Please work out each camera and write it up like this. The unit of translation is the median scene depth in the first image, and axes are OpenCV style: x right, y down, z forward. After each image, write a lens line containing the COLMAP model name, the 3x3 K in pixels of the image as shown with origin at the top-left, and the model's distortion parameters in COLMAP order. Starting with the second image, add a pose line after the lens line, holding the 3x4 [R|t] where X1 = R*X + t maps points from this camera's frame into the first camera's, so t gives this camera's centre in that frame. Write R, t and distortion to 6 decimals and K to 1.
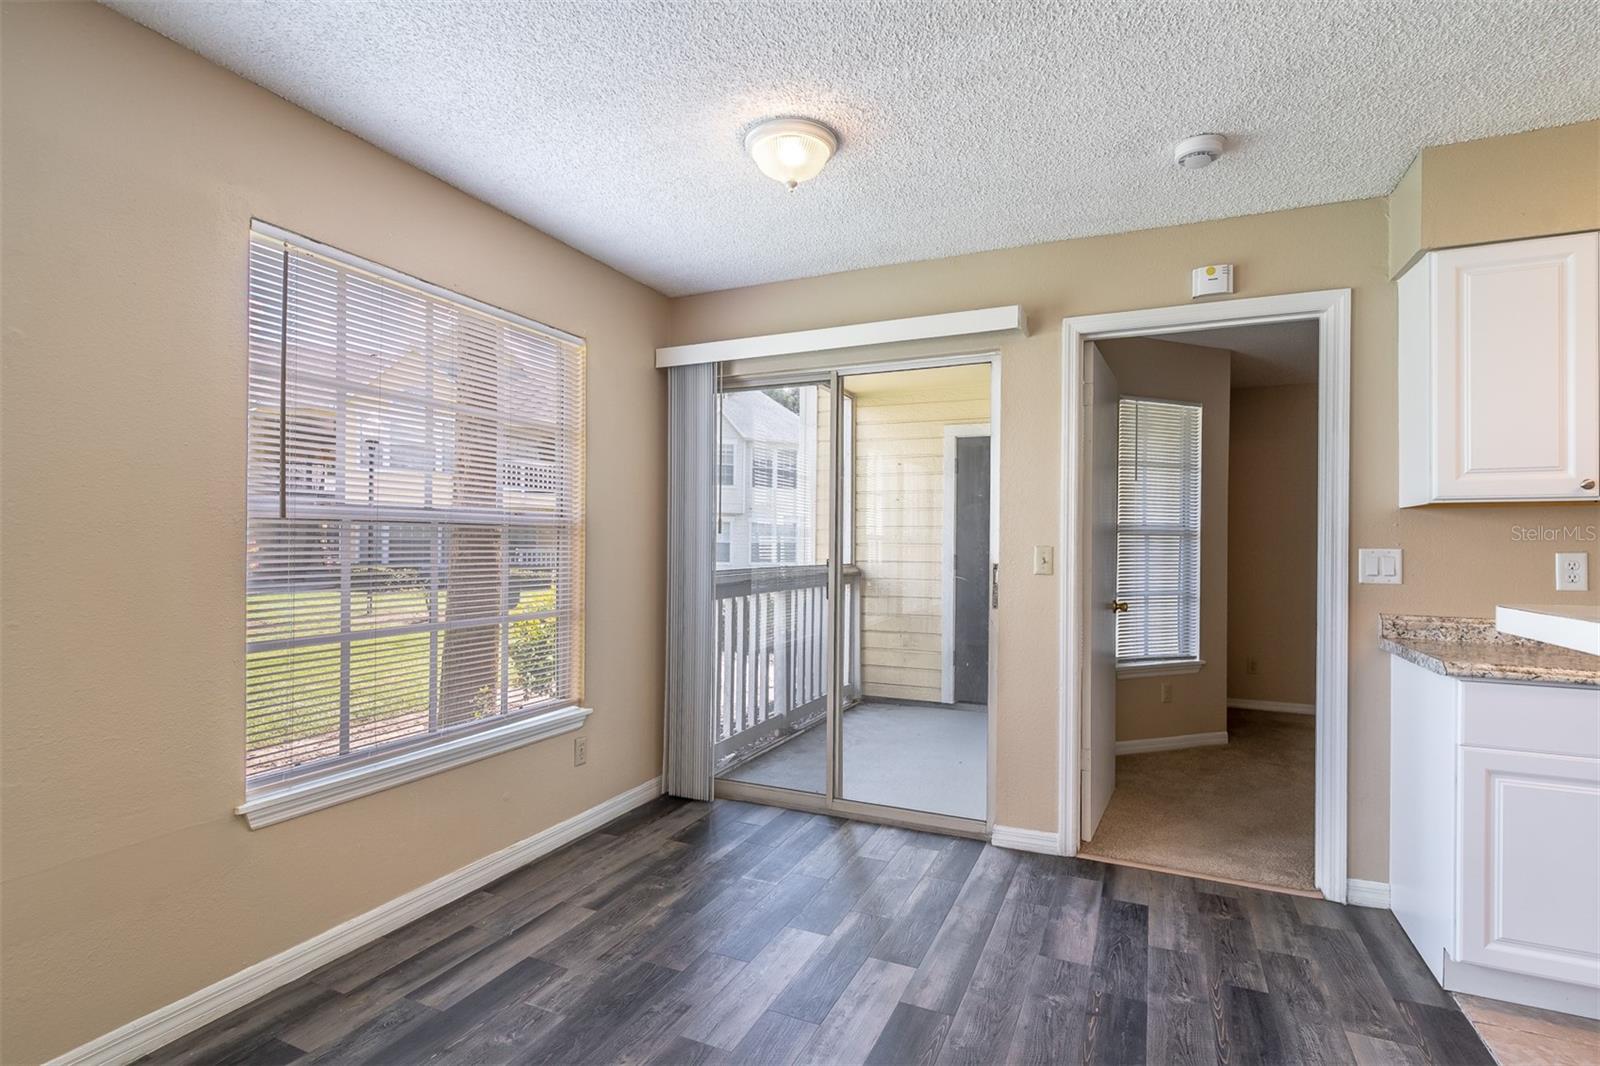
lens RADIAL K [[771.2, 0, 804.8], [0, 771.2, 542.0], [0, 0, 1]] dist [0.003521, -0.000631]
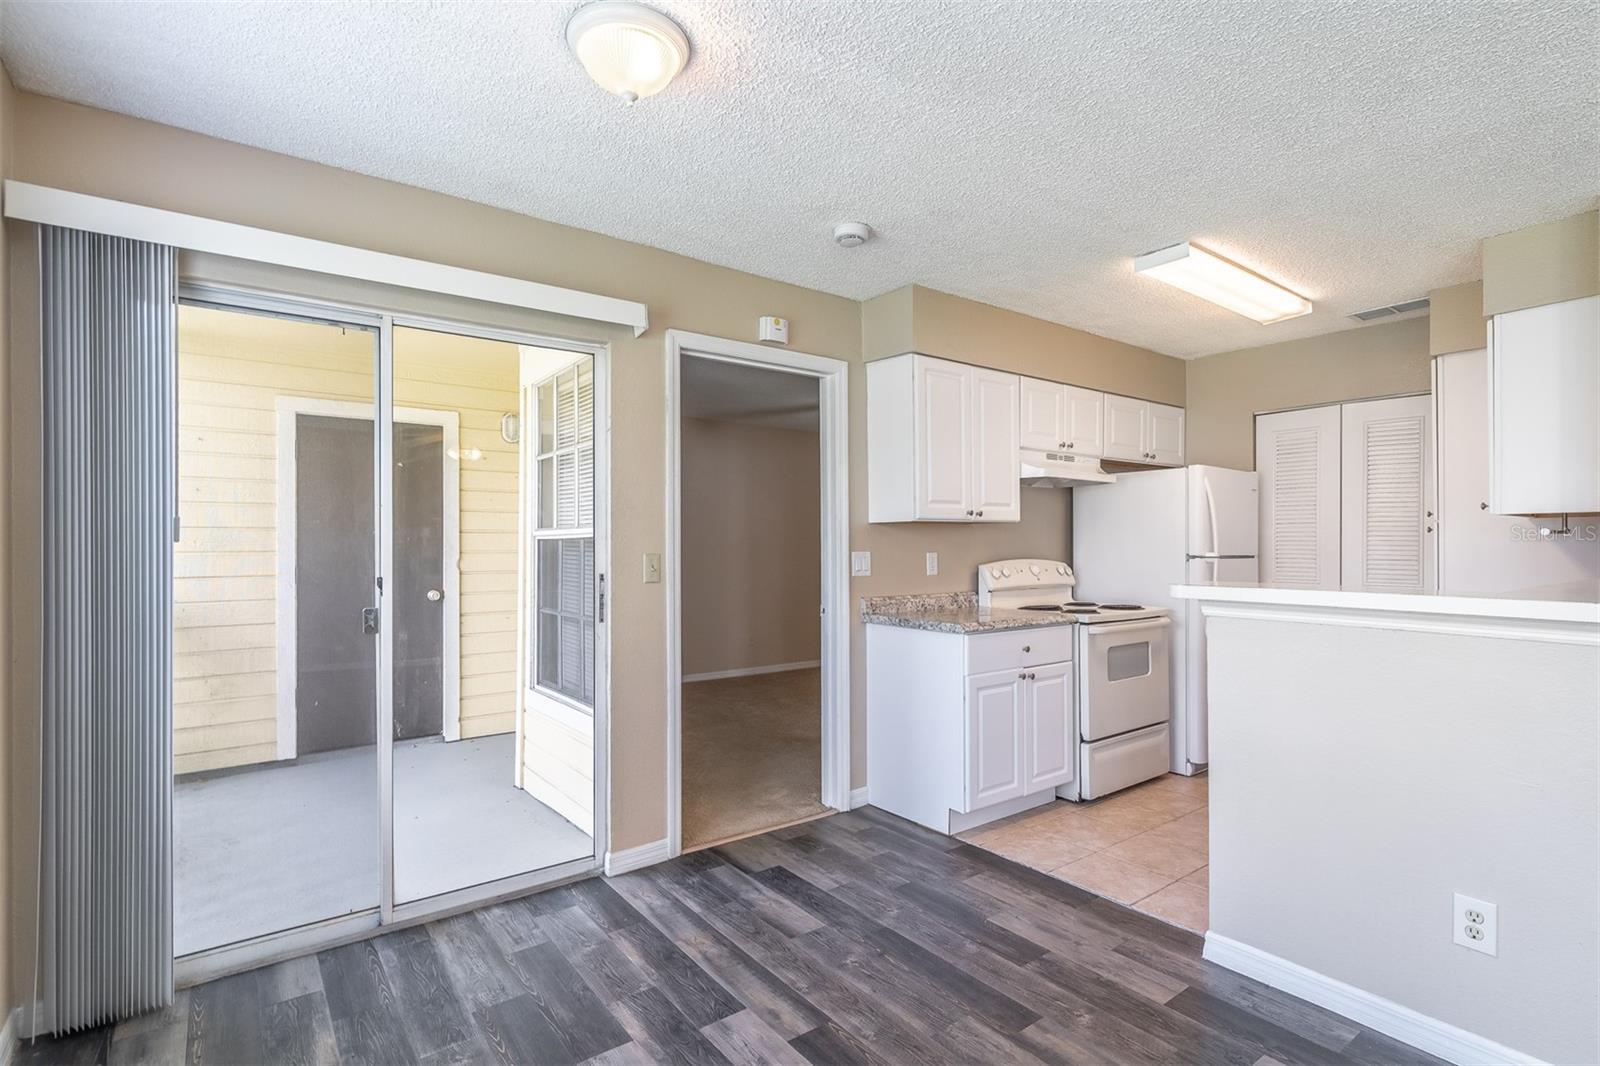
lens RADIAL K [[771.2, 0, 799.7], [0, 771.2, 544.4], [0, 0, 1]] dist [0.003521, -0.000631]
pose [[0.481693, -0.008715, 0.876297, -0.503038], [0.005412, 0.999961, 0.006970, -0.013791], [-0.876324, 0.001385, 0.481721, 0.386491]]
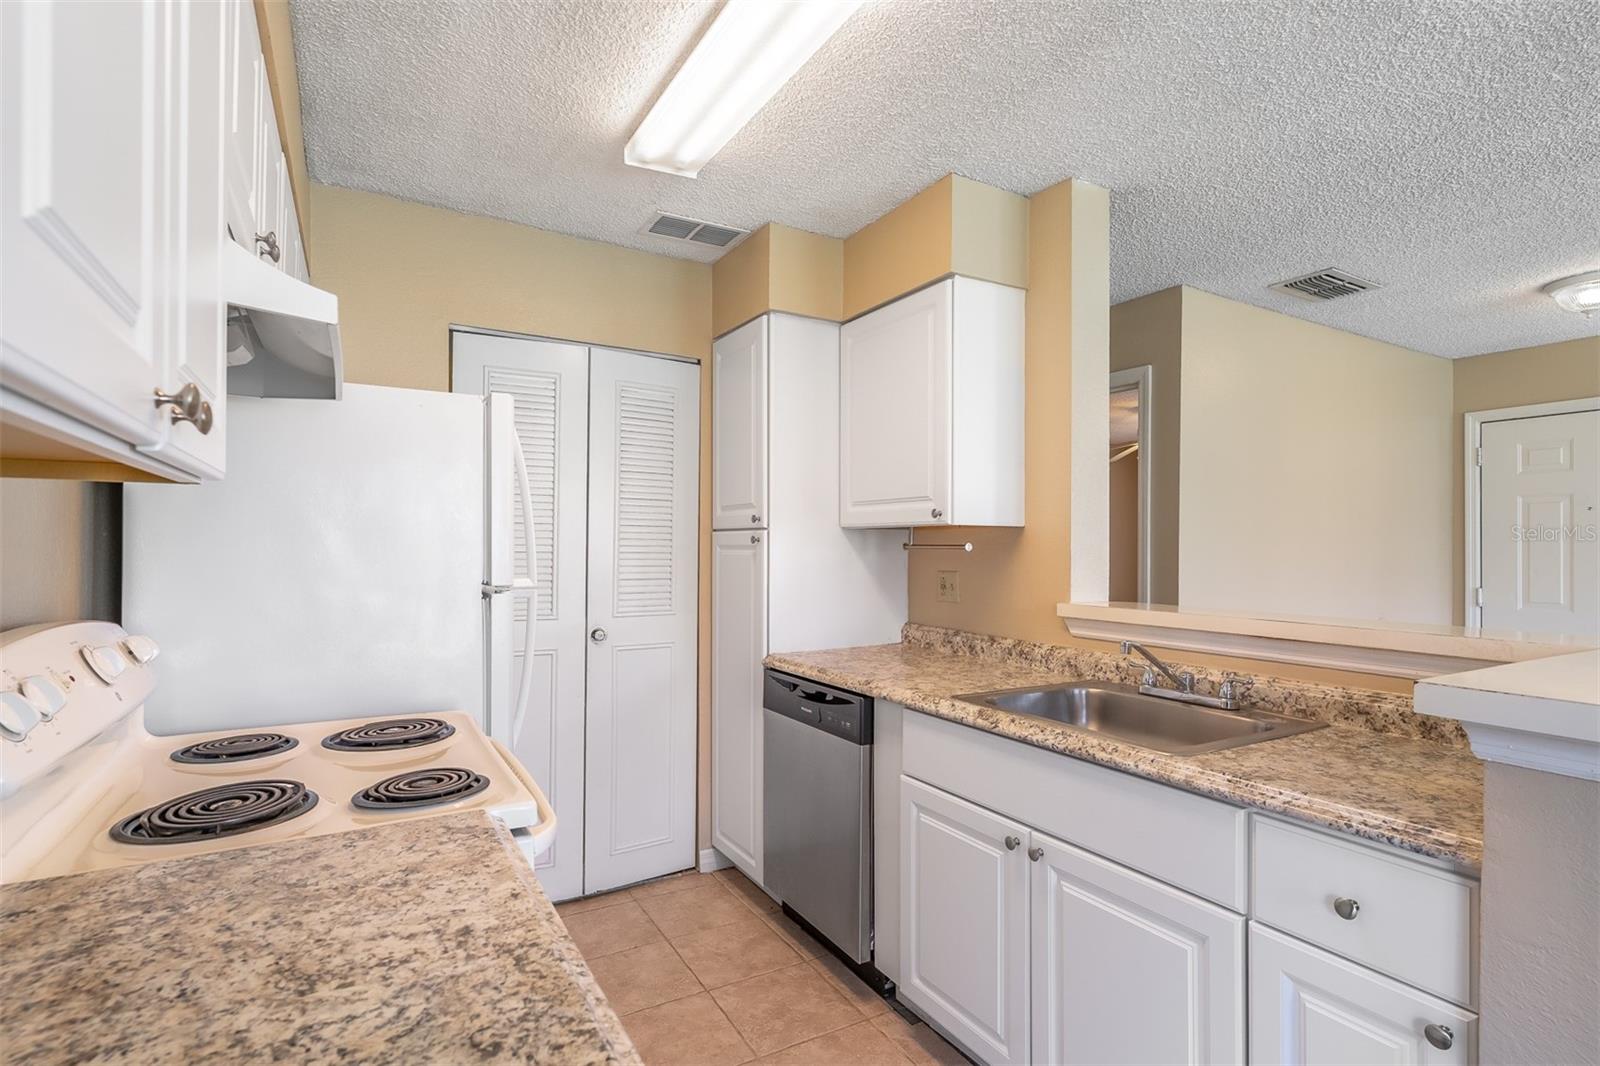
lens RADIAL K [[771.2, 0, 803.0], [0, 771.2, 544.5], [0, 0, 1]] dist [0.003521, -0.000631]
pose [[-0.812803, -0.011665, 0.582422, 0.507673], [-0.013643, 0.999906, 0.000986, -0.019748], [-0.582379, -0.007144, -0.812886, 0.832147]]
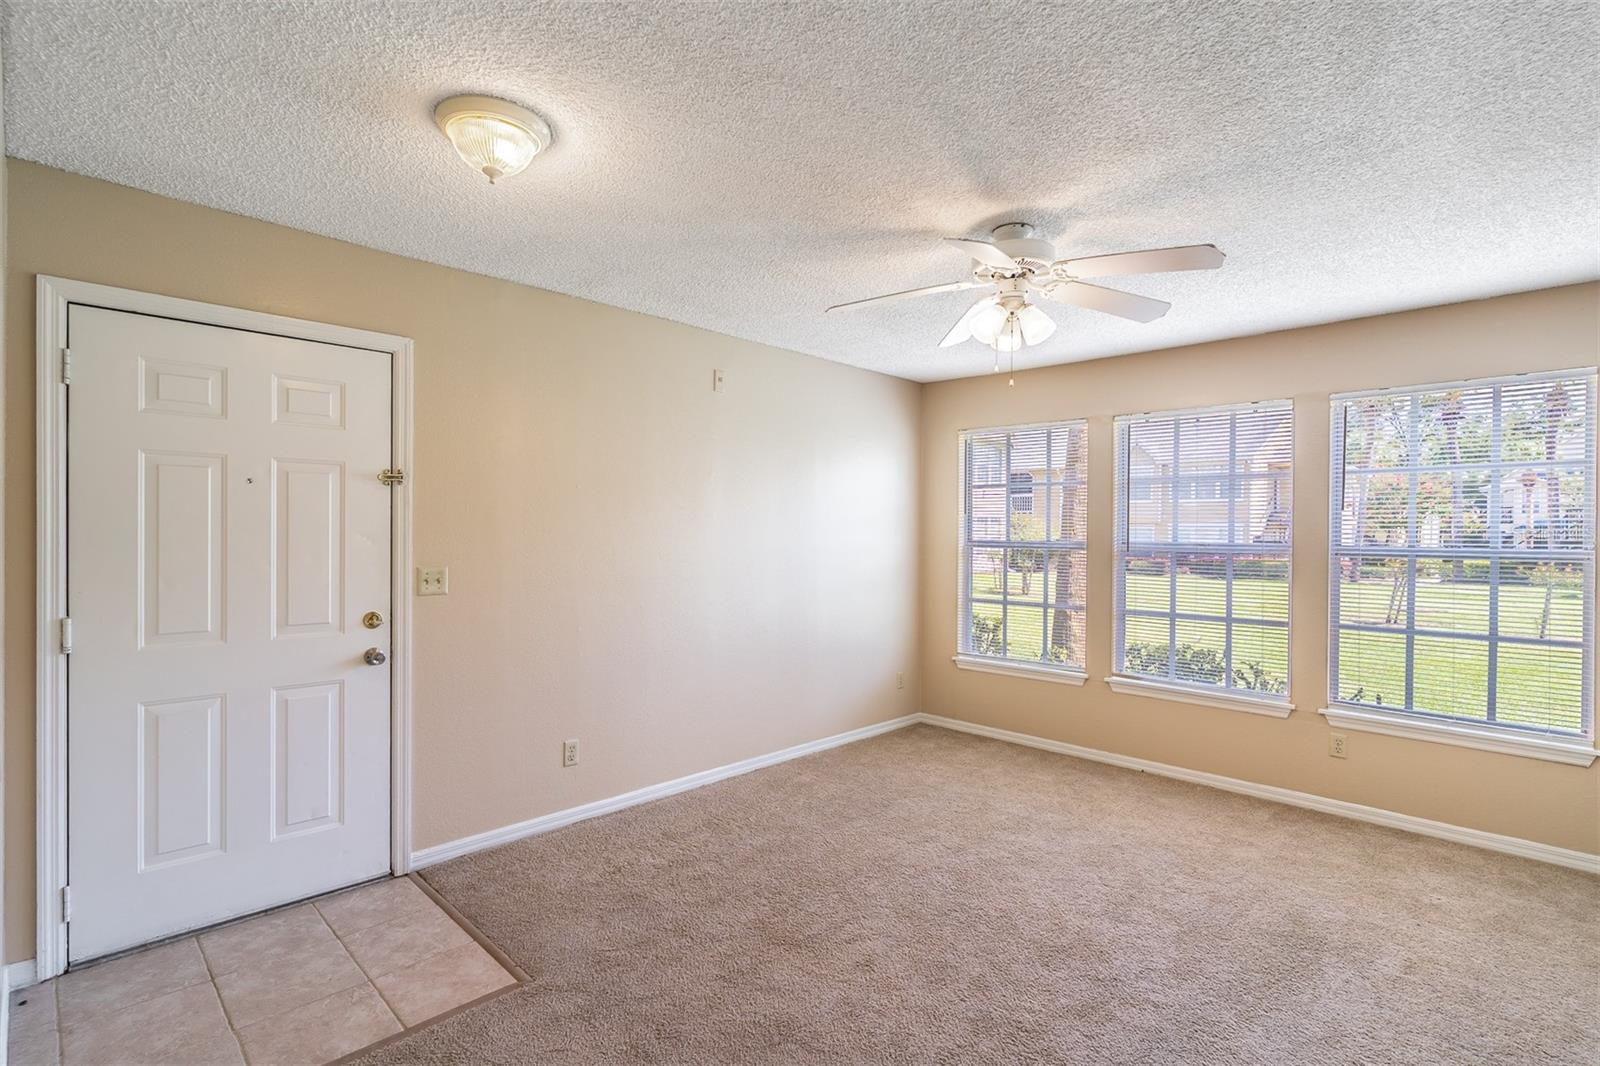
lens RADIAL K [[771.2, 0, 799.1], [0, 771.2, 538.9], [0, 0, 1]] dist [0.003521, -0.000631]
pose [[-0.350166, -0.004719, -0.936676, 0.802959], [-0.012842, 0.999918, -0.000236, -0.043216], [0.936600, 0.011946, -0.350198, -0.231520]]
